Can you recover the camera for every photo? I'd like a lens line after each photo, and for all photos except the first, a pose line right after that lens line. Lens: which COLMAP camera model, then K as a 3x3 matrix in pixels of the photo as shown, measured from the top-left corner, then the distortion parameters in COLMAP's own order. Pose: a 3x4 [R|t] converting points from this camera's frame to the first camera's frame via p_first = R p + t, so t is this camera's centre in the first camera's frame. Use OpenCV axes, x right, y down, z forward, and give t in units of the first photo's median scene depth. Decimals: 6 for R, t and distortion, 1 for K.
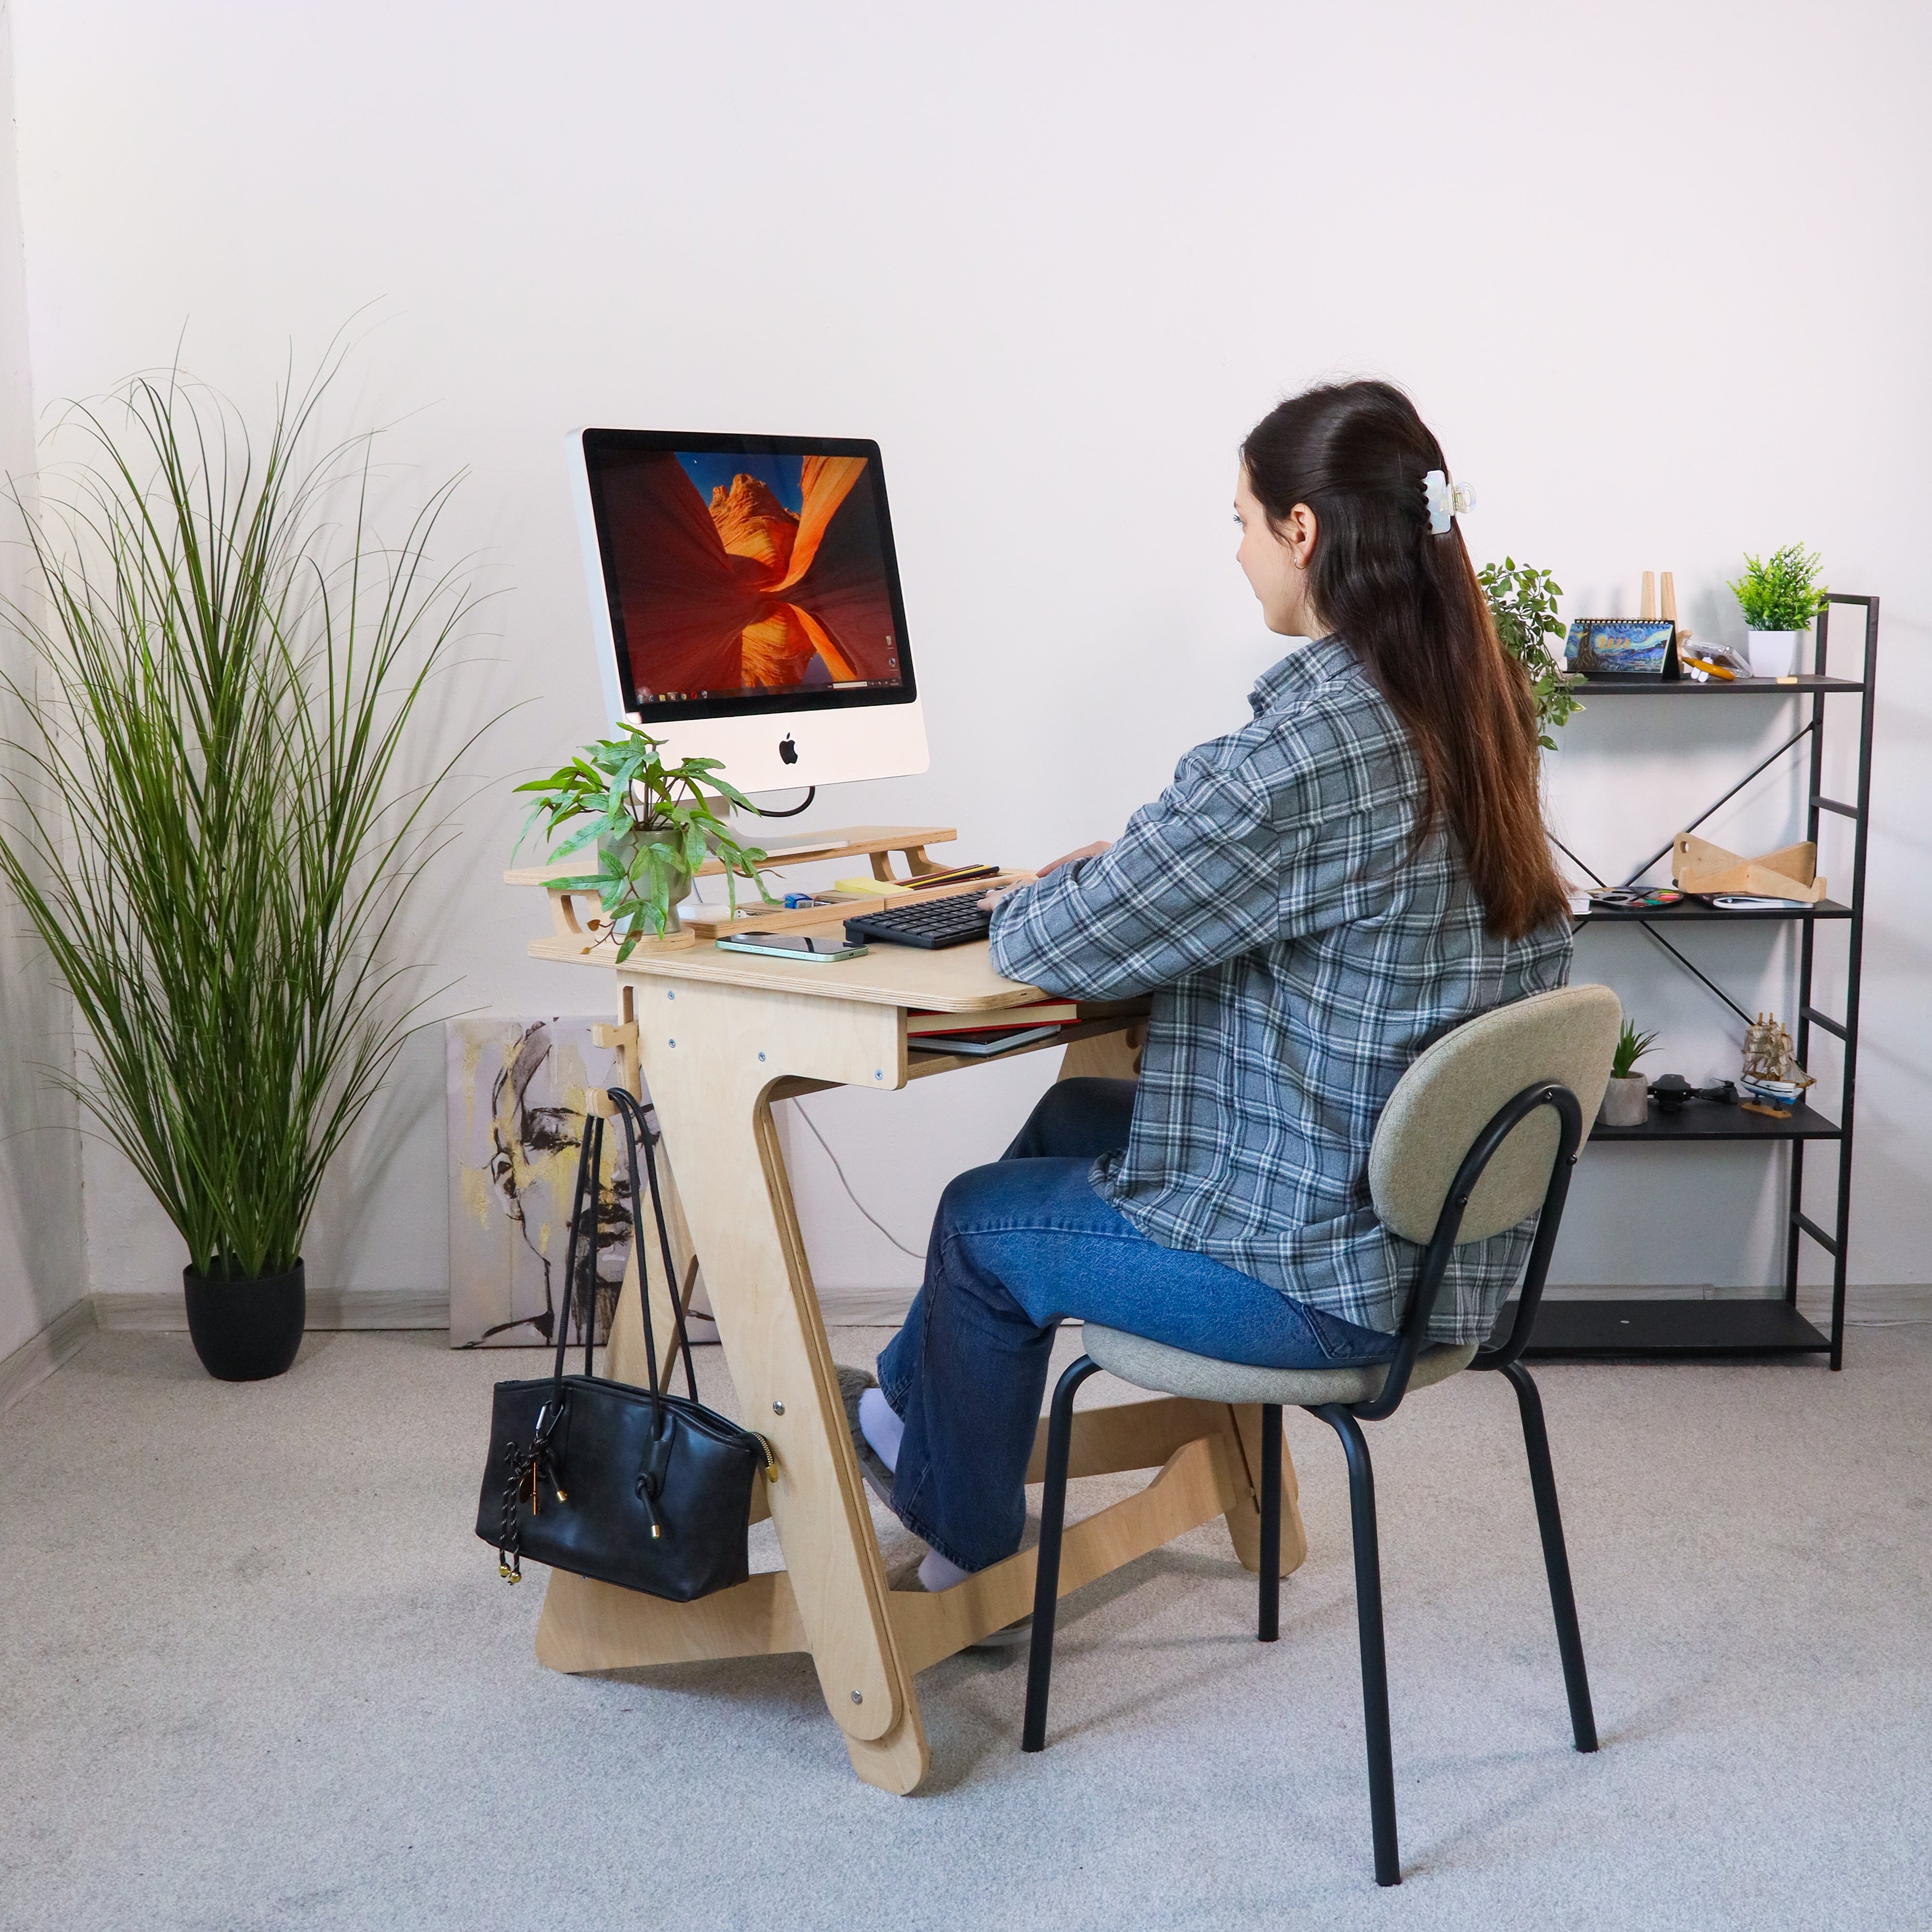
lens RADIAL K [[2545.0, 0, 966.0], [0, 2545.0, 966.0], [0, 0, 1]] dist [0.010165, 0.003772]
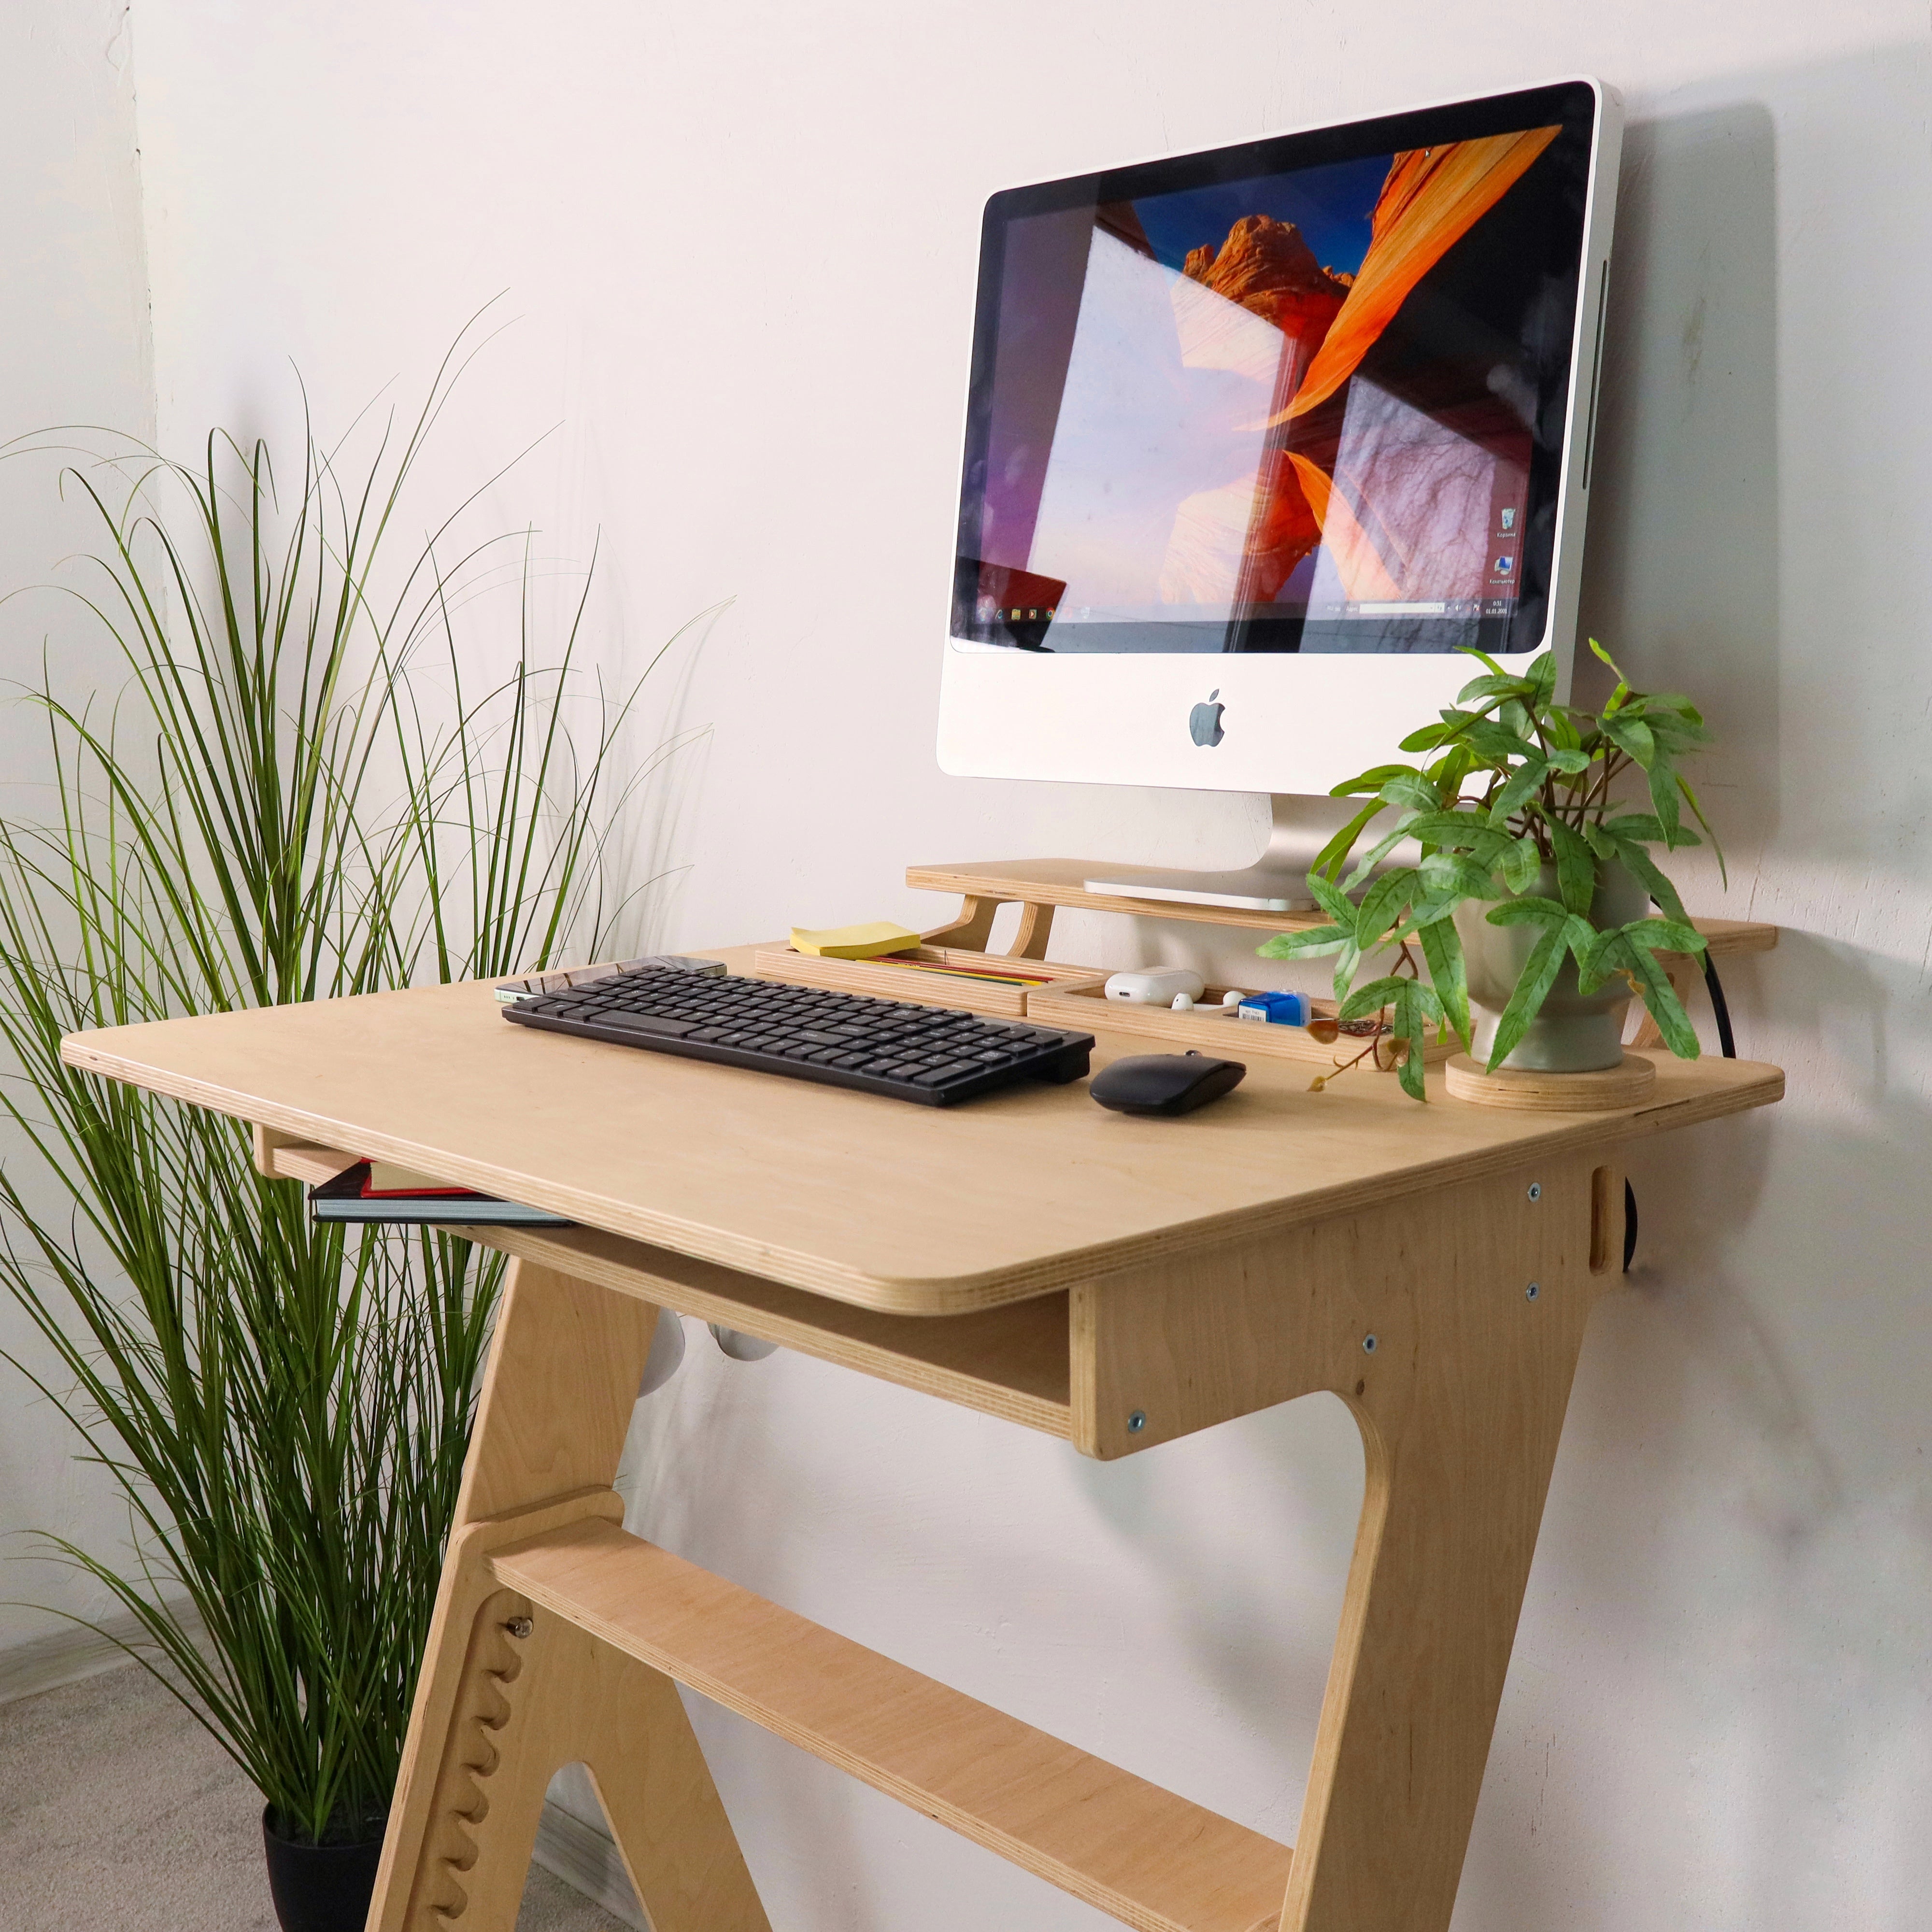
lens RADIAL K [[2433.4, 0, 966.0], [0, 2433.4, 966.0], [0, 0, 1]] dist [-0.007132, 0.040778]
pose [[-0.117300, 0.191157, -0.974525, 0.447672], [-0.106286, 0.973247, 0.203699, -0.130687], [0.987393, 0.127472, -0.093844, 0.971227]]
